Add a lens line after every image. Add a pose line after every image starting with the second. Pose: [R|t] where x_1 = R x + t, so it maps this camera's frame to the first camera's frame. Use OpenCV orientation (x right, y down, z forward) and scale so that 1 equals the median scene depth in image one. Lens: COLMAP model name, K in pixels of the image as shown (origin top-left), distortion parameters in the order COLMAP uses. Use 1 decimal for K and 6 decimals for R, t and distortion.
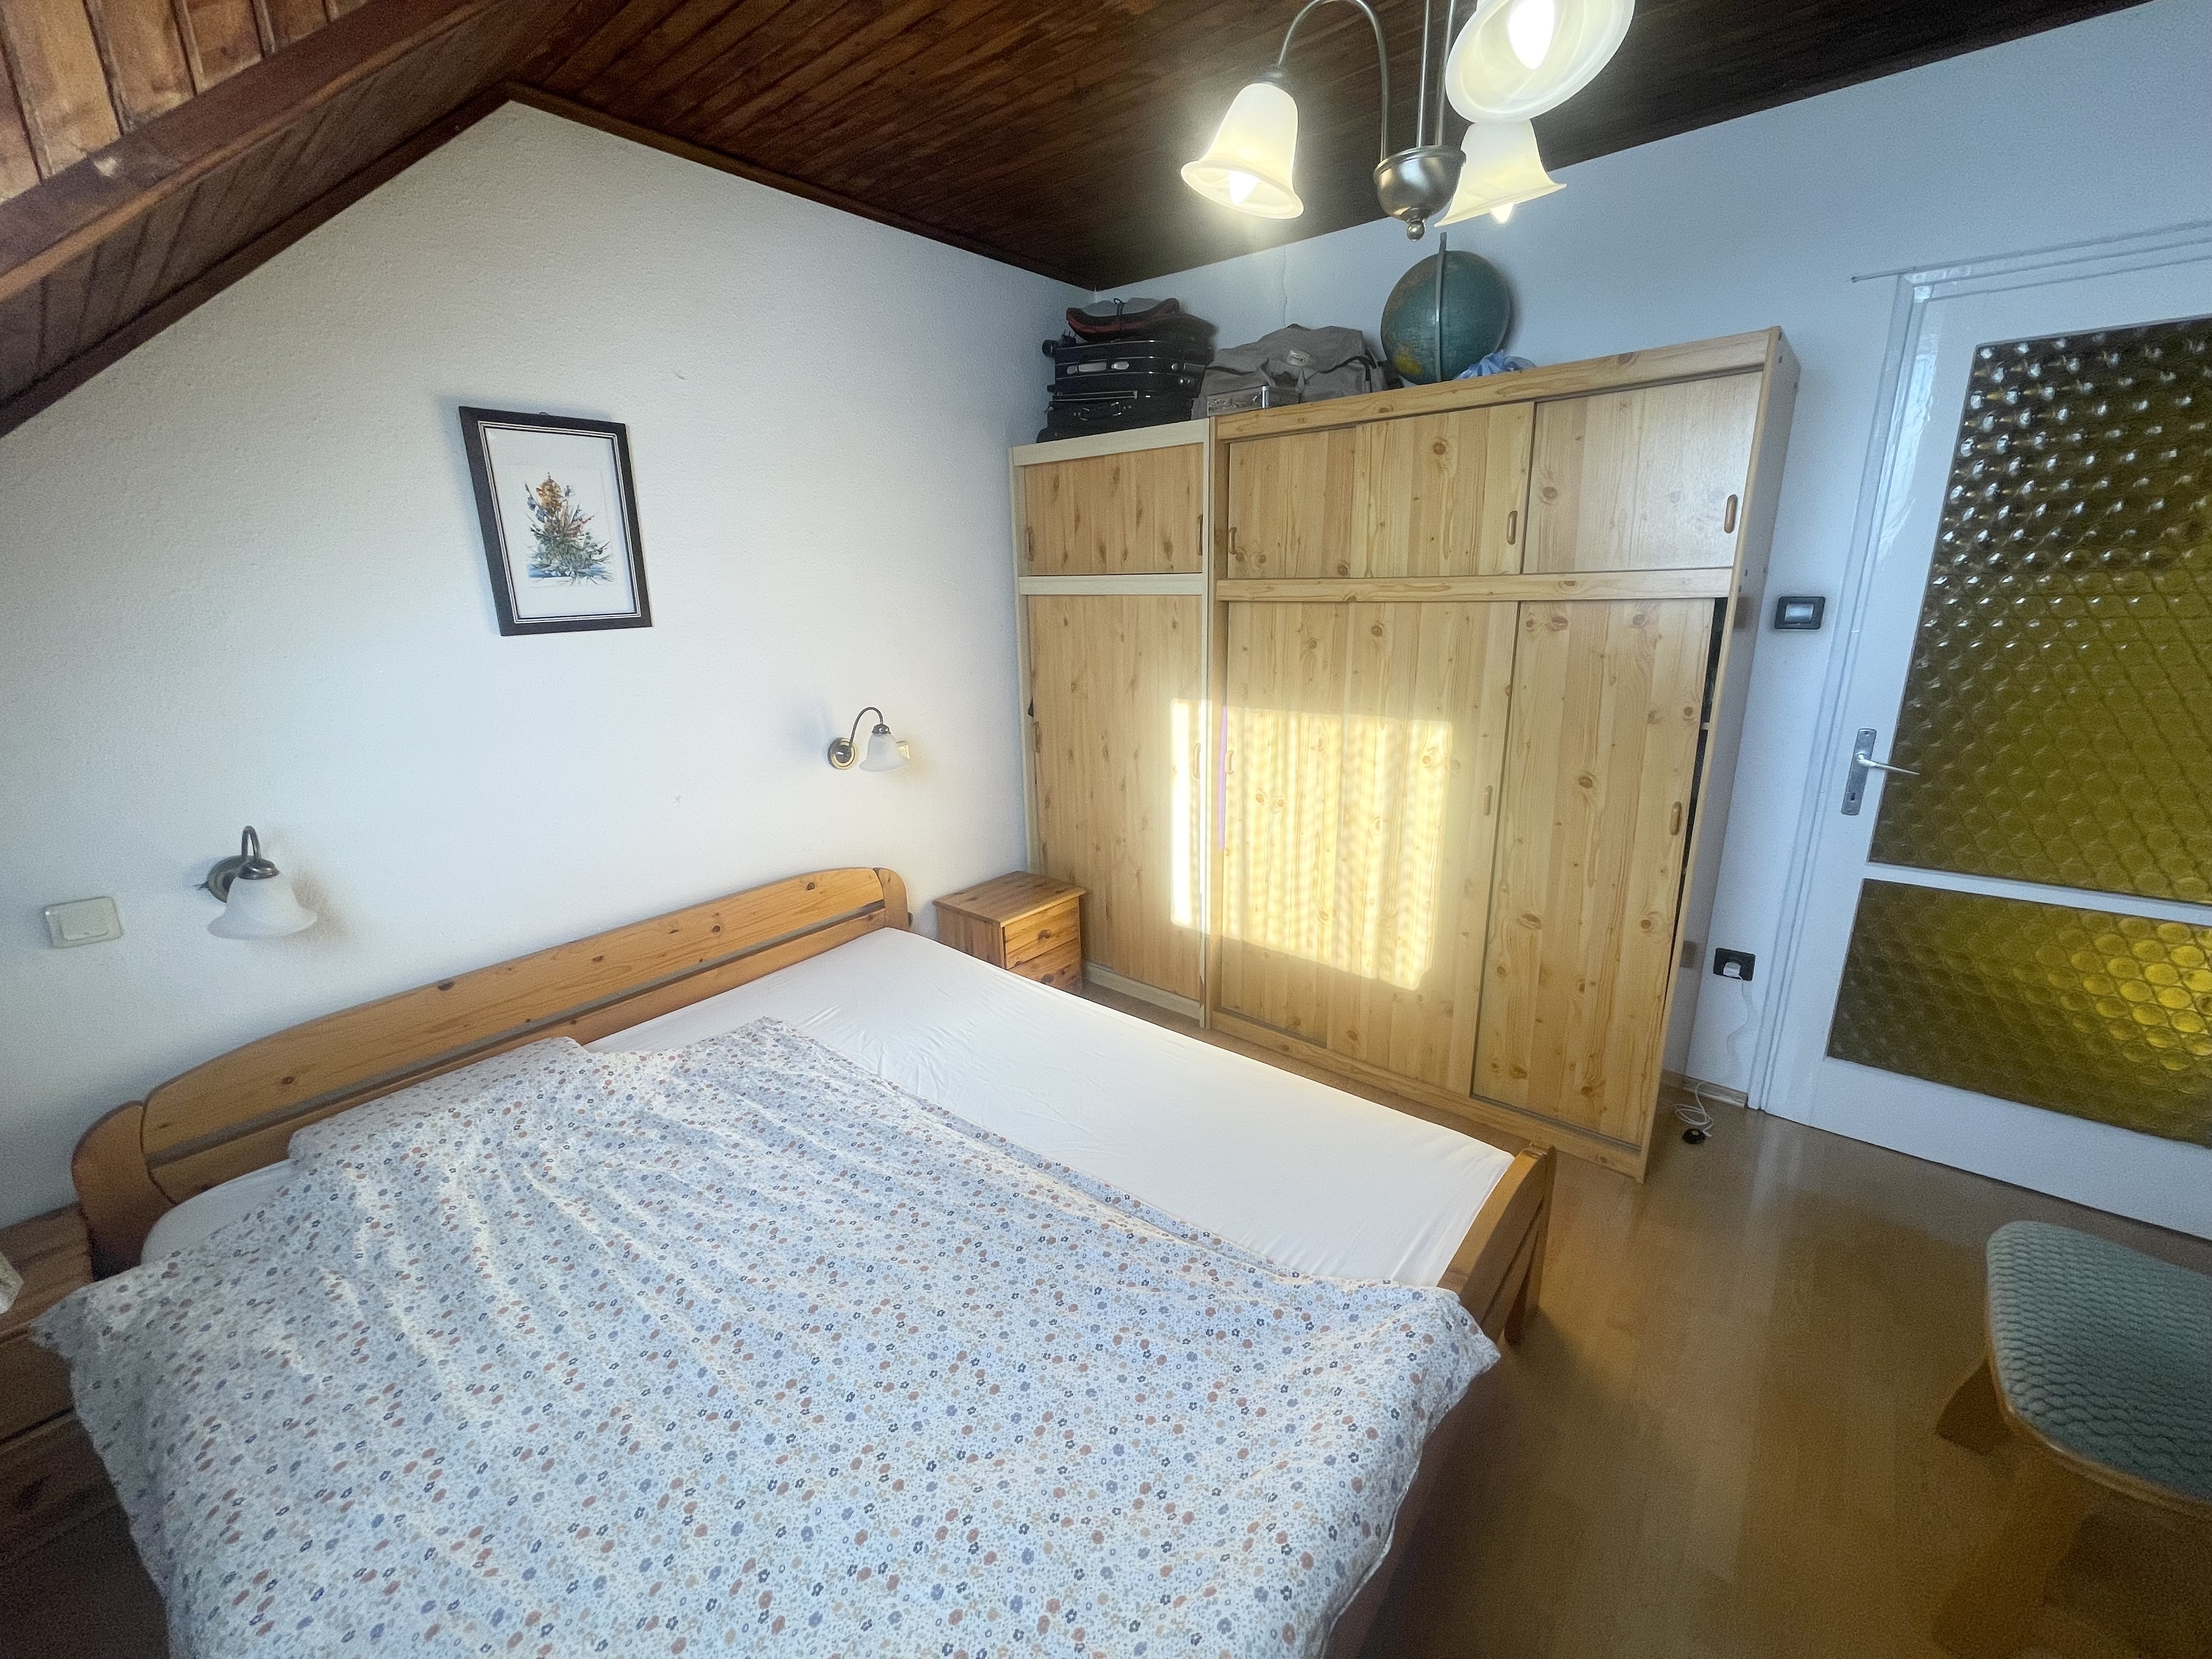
lens RADIAL K [[892.2, 0, 1105.0], [0, 892.2, 816.5], [0, 0, 1]] dist [-0.001485, 0.000296]
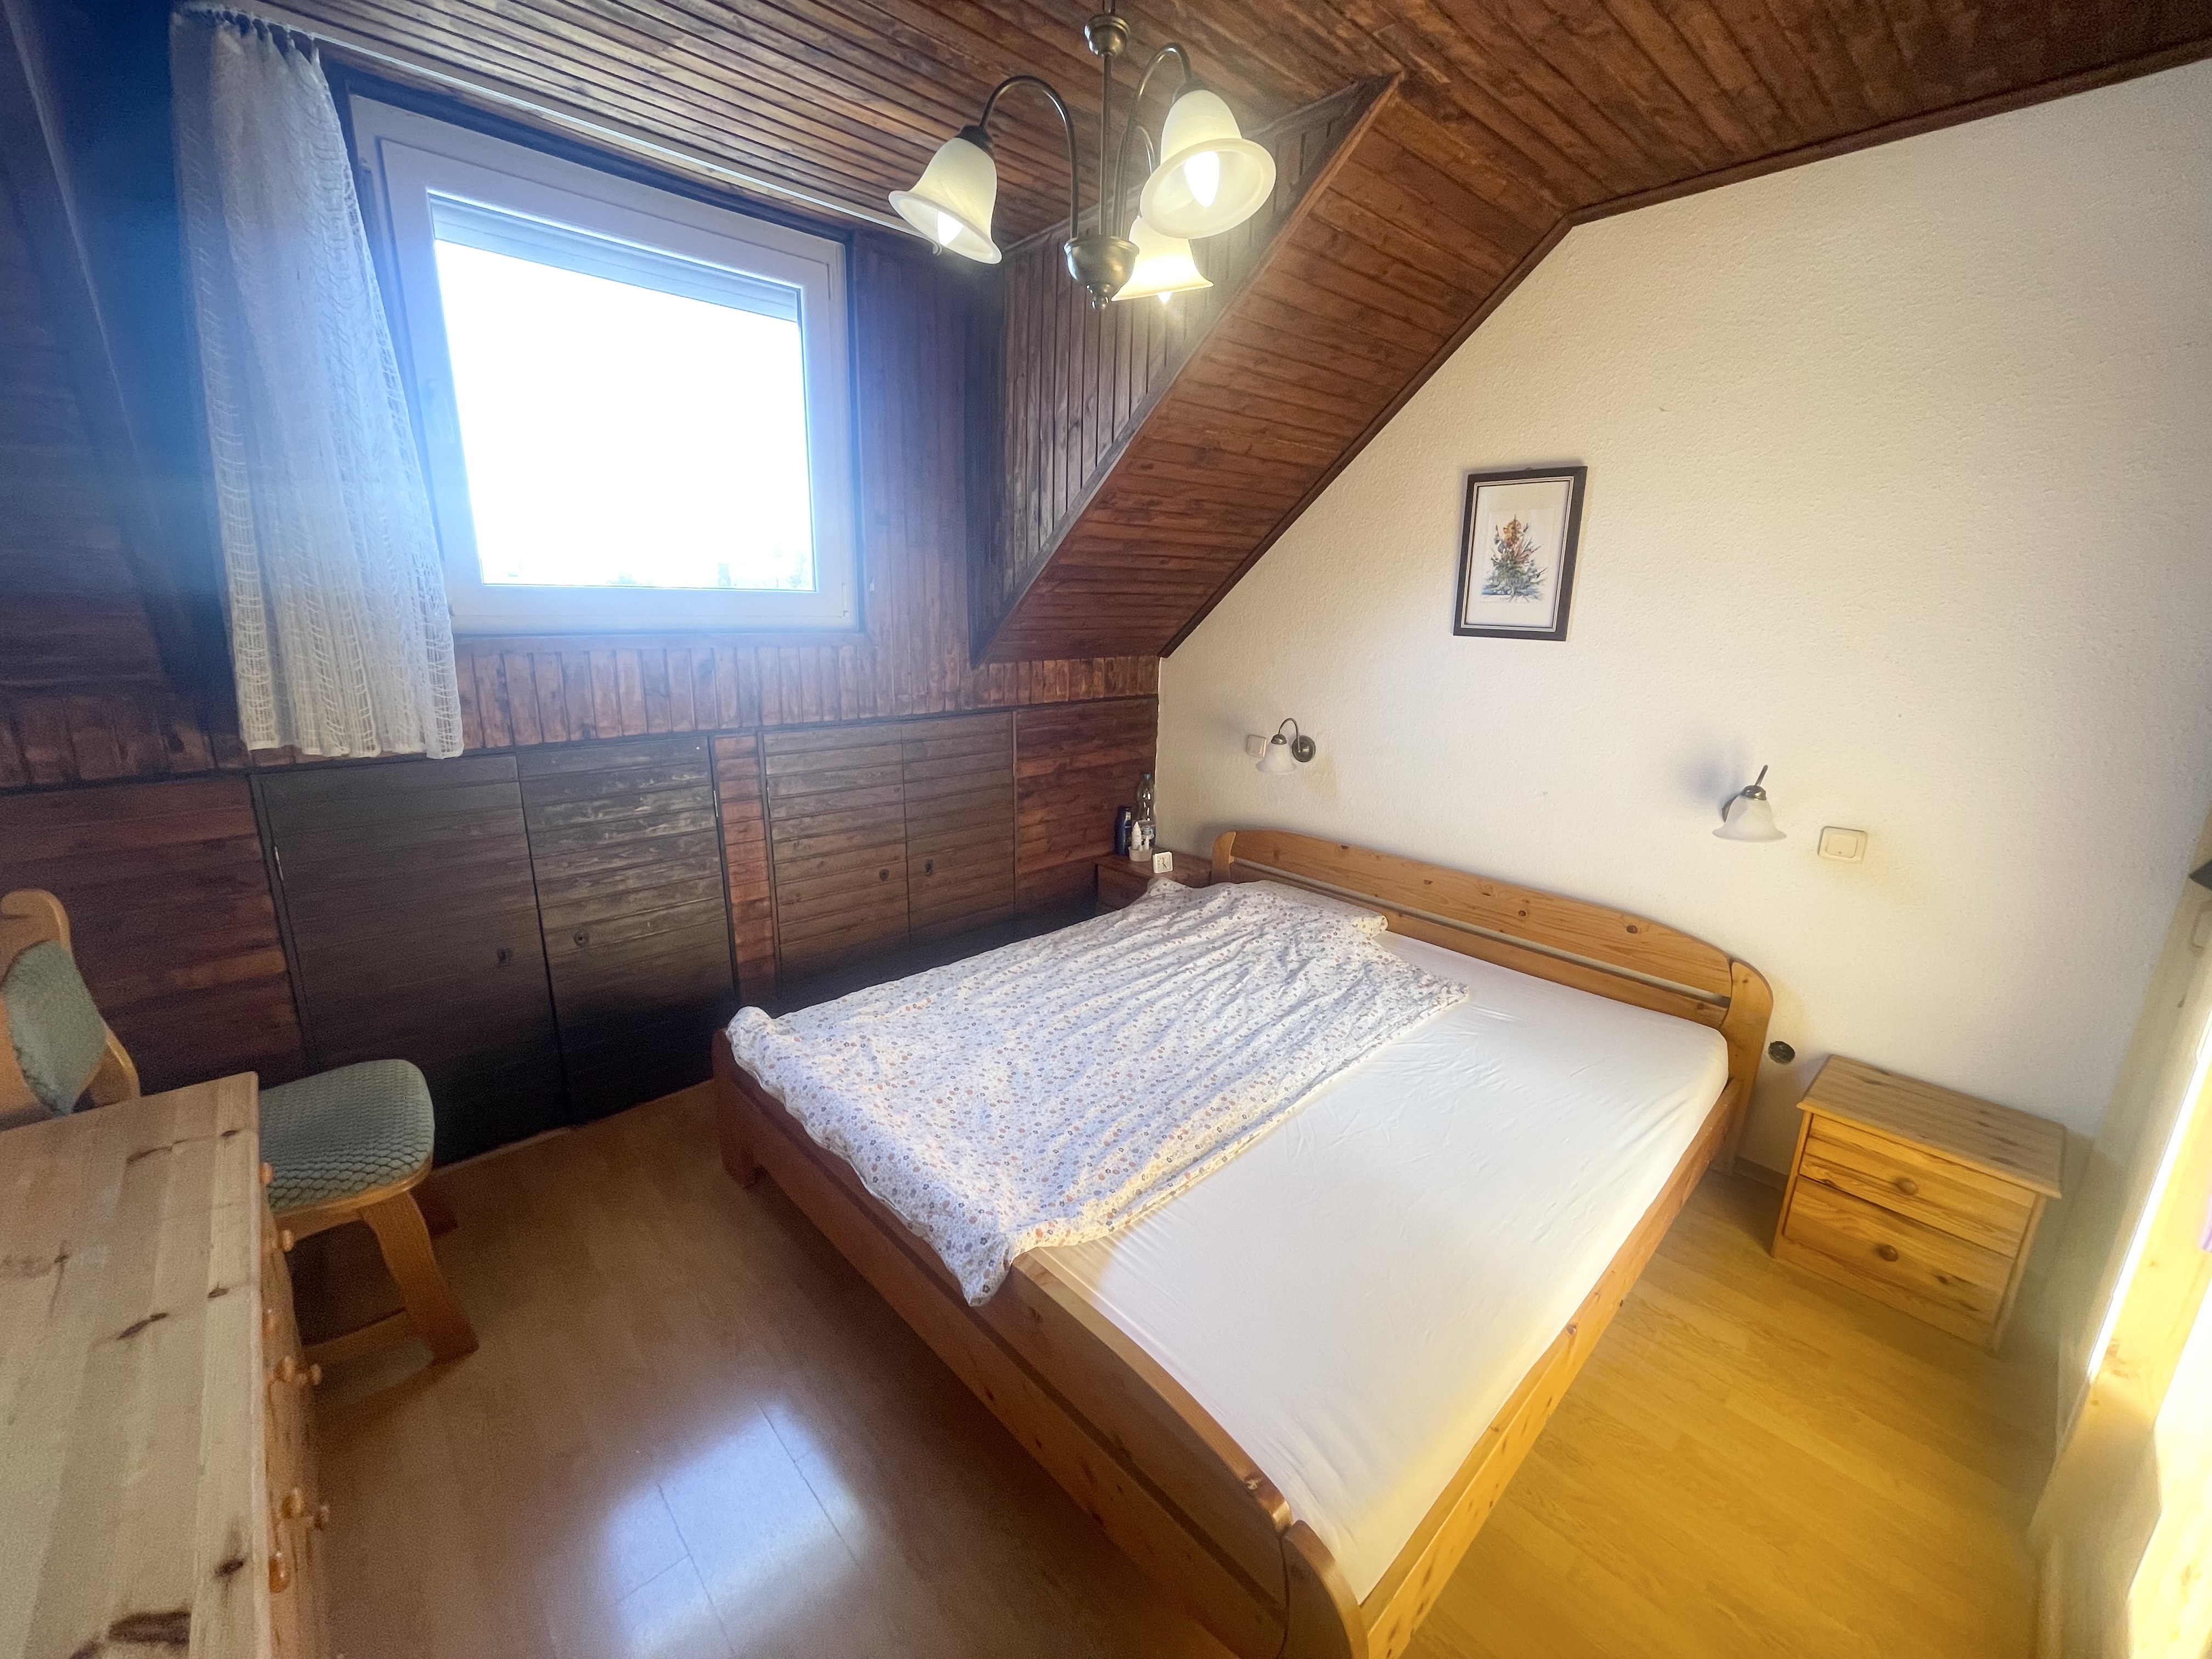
lens RADIAL K [[892.2, 0, 1105.0], [0, 892.2, 823.7], [0, 0, 1]] dist [-0.001485, 0.000296]
pose [[-0.123184, 0.263030, -0.956891, 0.803641], [-0.285628, 0.914036, 0.288020, -0.179172], [0.950391, 0.308794, -0.037466, 0.623187]]
